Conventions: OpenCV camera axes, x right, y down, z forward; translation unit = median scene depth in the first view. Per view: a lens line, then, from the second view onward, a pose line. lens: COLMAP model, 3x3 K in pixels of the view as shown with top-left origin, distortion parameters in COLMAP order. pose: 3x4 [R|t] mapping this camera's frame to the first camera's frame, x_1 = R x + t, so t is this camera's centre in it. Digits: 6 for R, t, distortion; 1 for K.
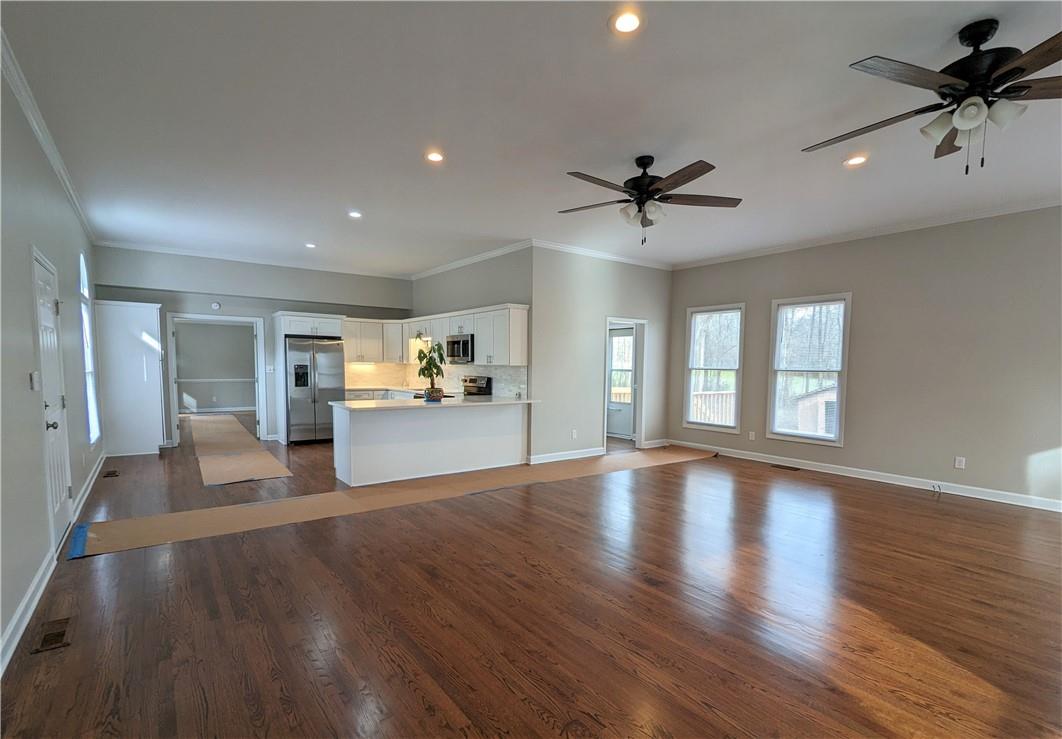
lens RADIAL K [[500.8, 0, 537.1], [0, 500.8, 395.6], [0, 0, 1]] dist [0.029031, -0.000175]
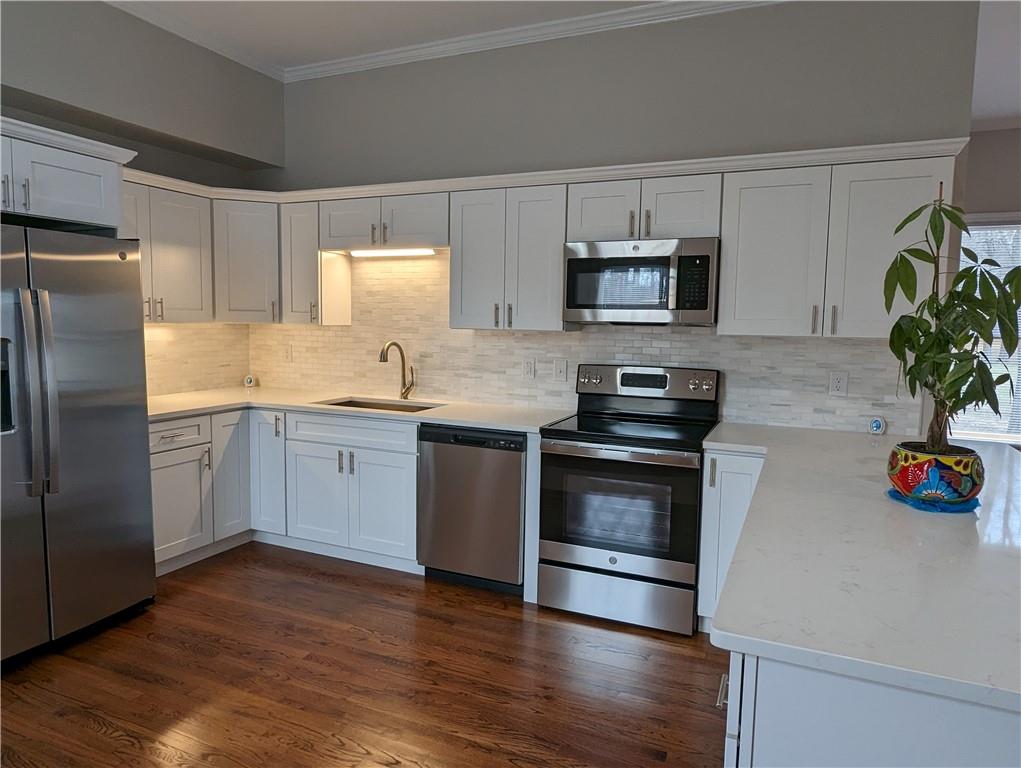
lens RADIAL K [[659.3, 0, 504.6], [0, 659.3, 377.3], [0, 0, 1]] dist [-0.005420, -0.004316]
pose [[0.875783, -0.036862, 0.481295, -0.382001], [0.023417, 0.999150, 0.033915, -0.044281], [-0.482136, -0.018431, 0.875902, 0.593403]]
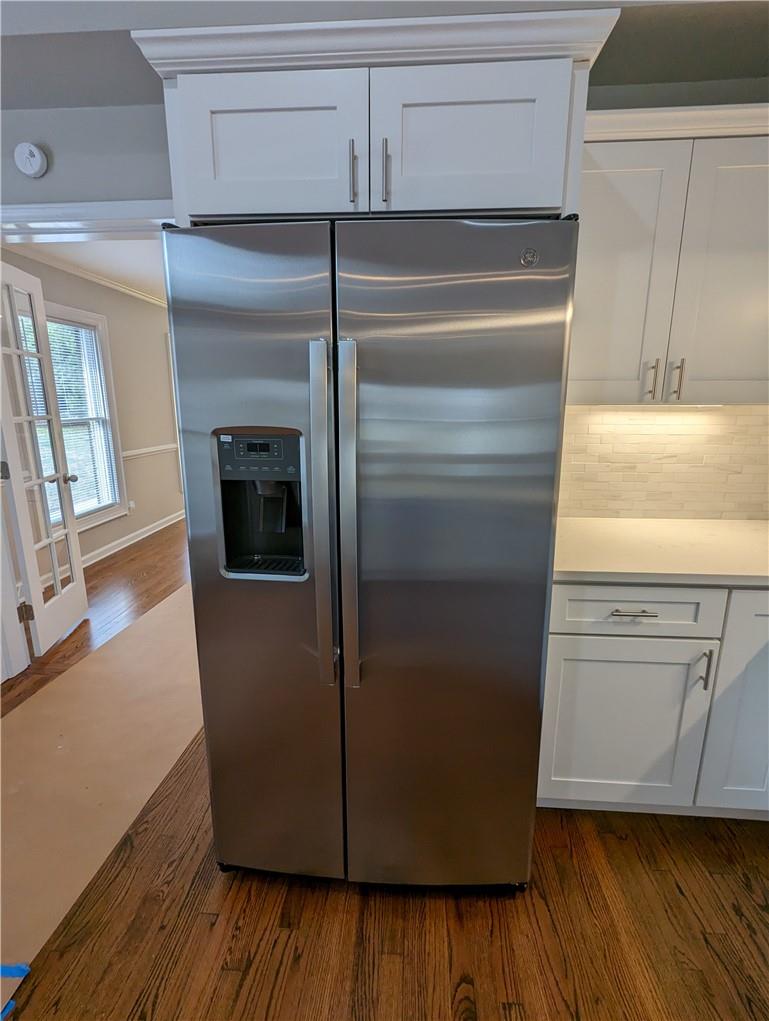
lens RADIAL K [[484.6, 0, 388.5], [0, 484.6, 512.4], [0, 0, 1]] dist [0.000813, 0.000282]
pose [[0.763218, 0.138147, -0.631201, -0.333458], [-0.037717, 0.984736, 0.169918, -0.057552], [0.645040, -0.105877, 0.756779, 0.866232]]
